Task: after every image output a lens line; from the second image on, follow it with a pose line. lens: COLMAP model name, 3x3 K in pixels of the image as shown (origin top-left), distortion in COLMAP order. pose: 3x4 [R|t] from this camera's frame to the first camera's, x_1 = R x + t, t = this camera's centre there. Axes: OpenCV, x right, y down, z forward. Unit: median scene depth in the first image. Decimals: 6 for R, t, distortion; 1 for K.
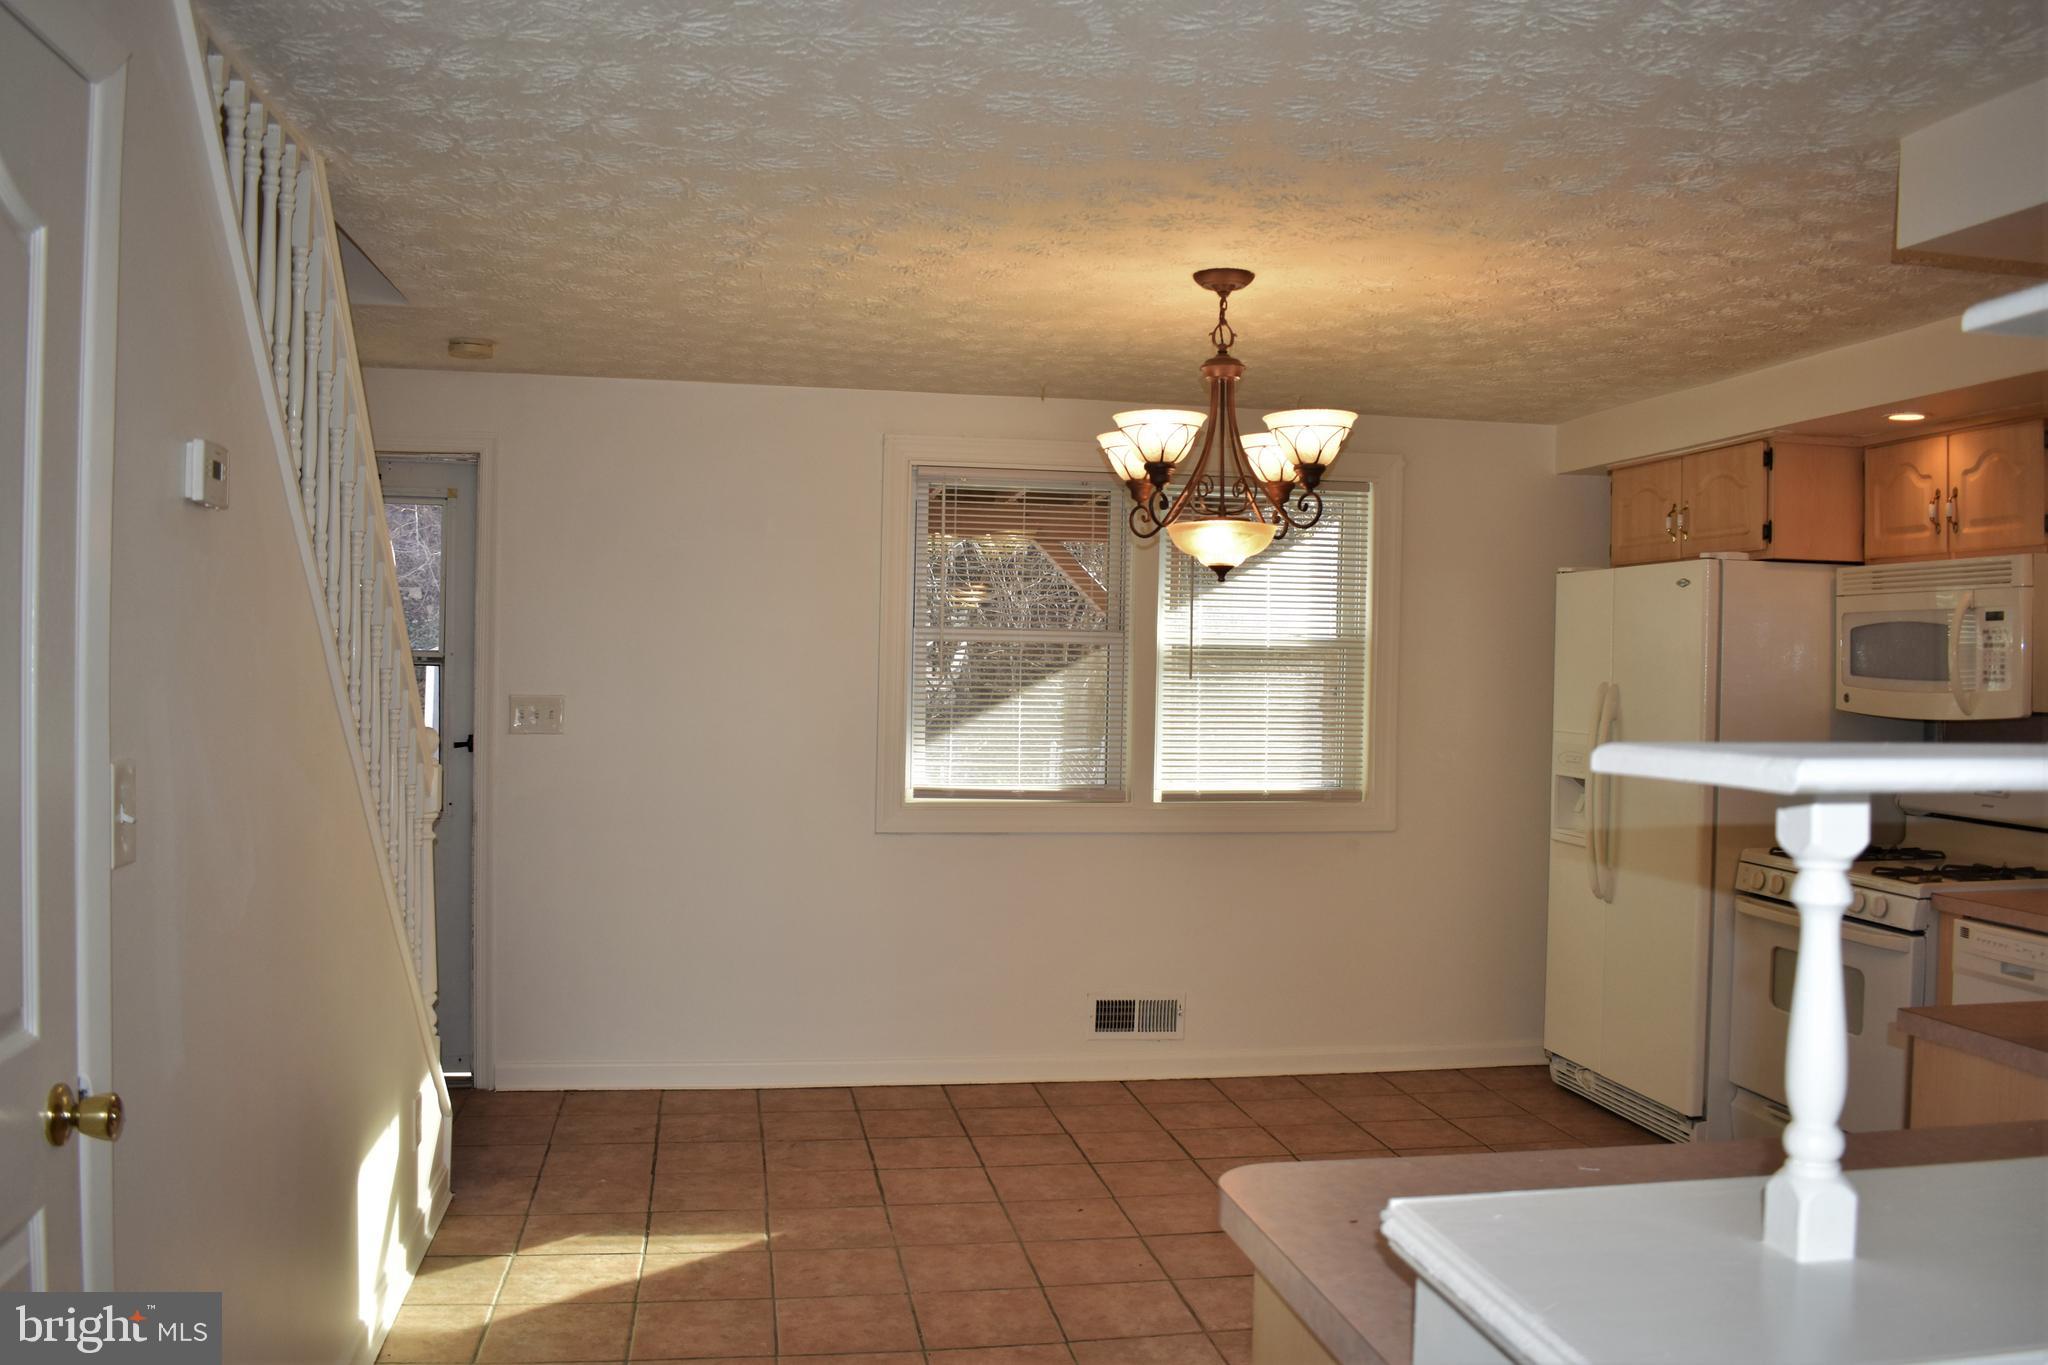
lens RADIAL K [[1656.0, 0, 1013.0], [0, 1656.0, 678.4], [0, 0, 1]] dist [-0.094600, 0.000329]
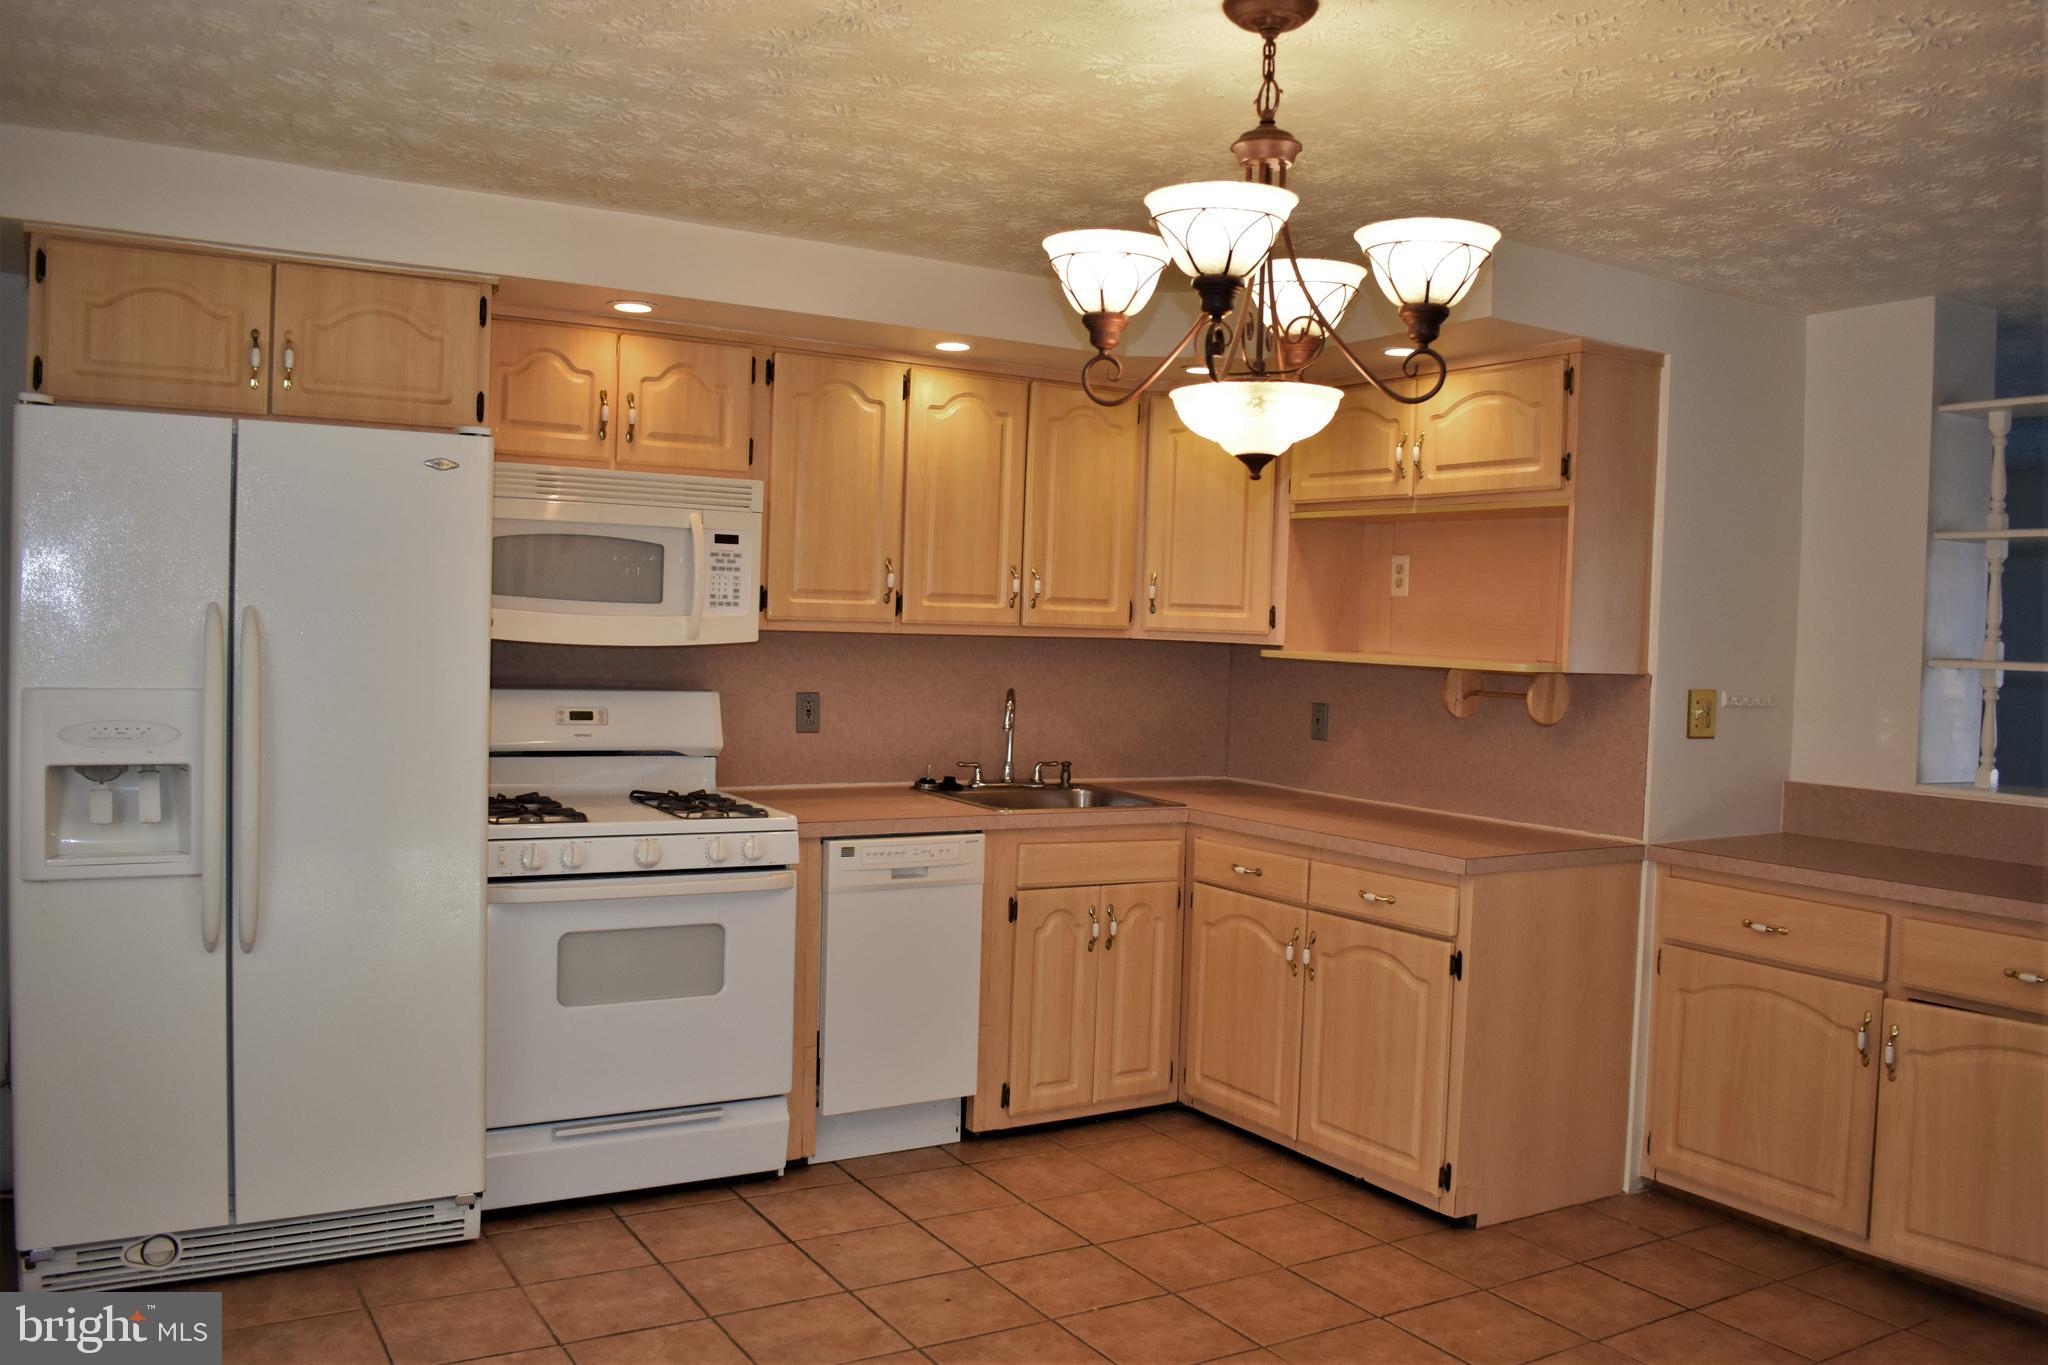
lens RADIAL K [[1656.0, 0, 1013.0], [0, 1656.0, 678.4], [0, 0, 1]] dist [-0.094600, 0.000329]
pose [[-0.364893, -0.056772, 0.929317, -0.349720], [-0.025540, 0.998374, 0.050963, -0.008386], [-0.930699, -0.005138, -0.365750, 1.048455]]
